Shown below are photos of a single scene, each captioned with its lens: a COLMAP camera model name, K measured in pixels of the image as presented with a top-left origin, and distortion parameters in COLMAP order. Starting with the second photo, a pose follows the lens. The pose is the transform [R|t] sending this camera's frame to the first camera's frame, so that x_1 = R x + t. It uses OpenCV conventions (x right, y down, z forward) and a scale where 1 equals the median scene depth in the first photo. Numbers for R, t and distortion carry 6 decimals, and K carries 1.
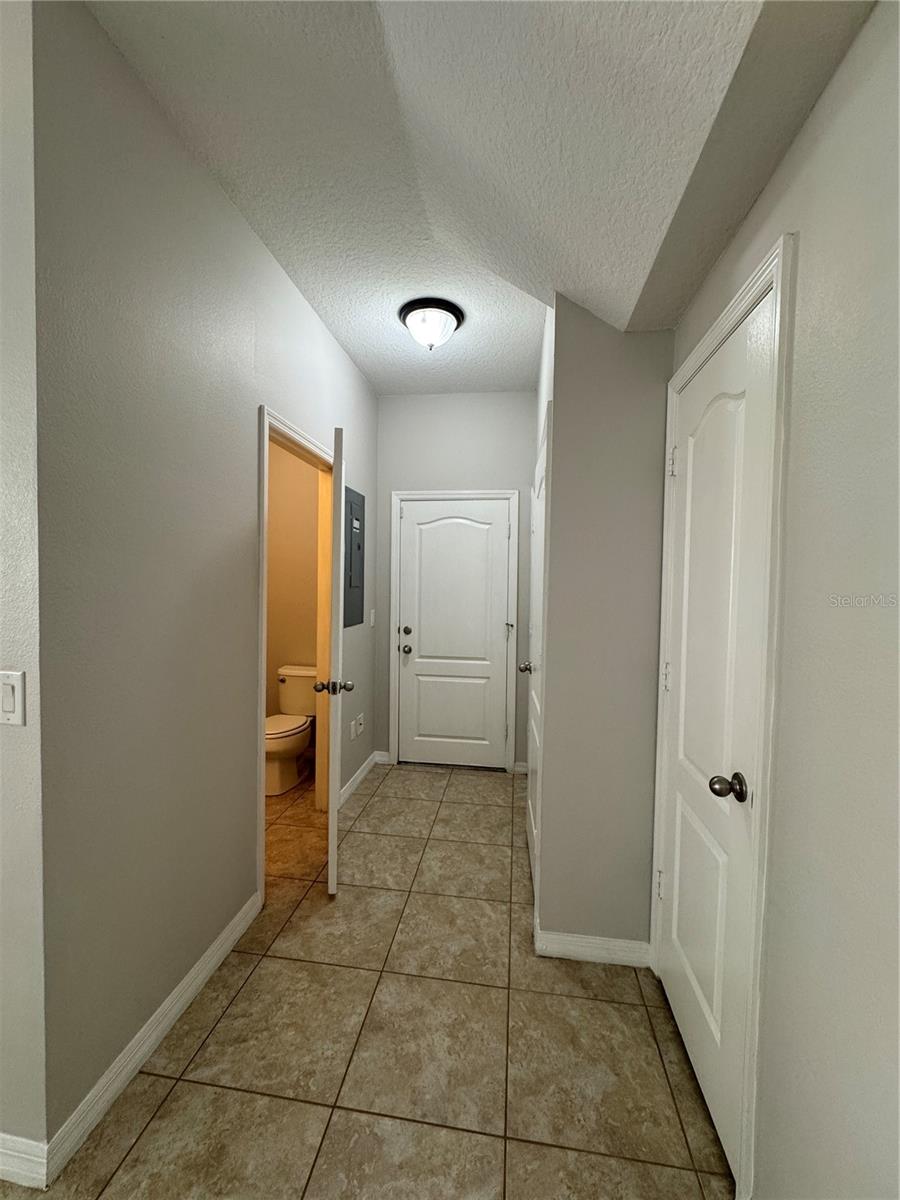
lens RADIAL K [[481.1, 0, 449.5], [0, 481.1, 600.3], [0, 0, 1]] dist [-0.001334, -0.000137]
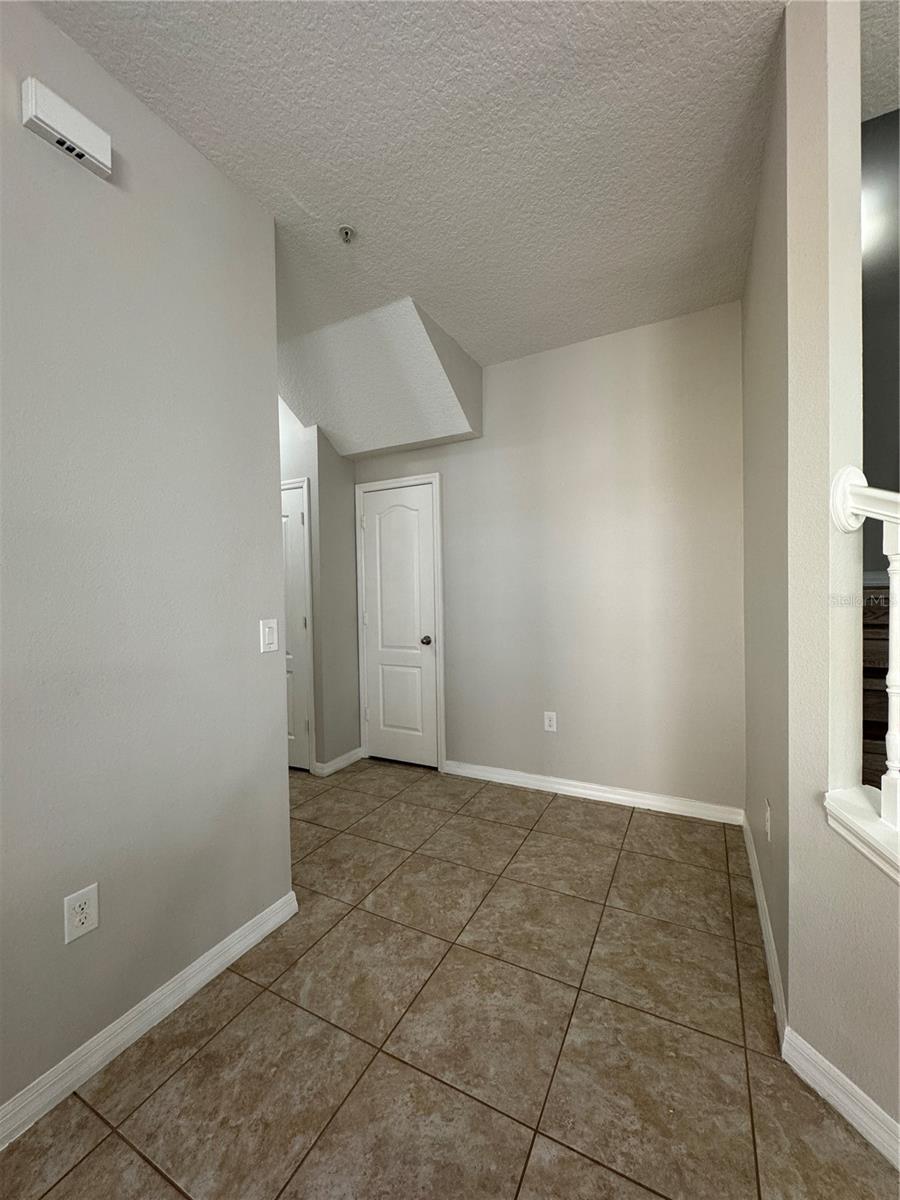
lens RADIAL K [[481.1, 0, 449.5], [0, 481.1, 598.2], [0, 0, 1]] dist [-0.001334, -0.000137]
pose [[0.341037, -0.041592, 0.939129, -1.653219], [0.061468, 0.997869, 0.021872, 0.046886], [-0.938038, 0.050267, 0.342867, -0.144238]]
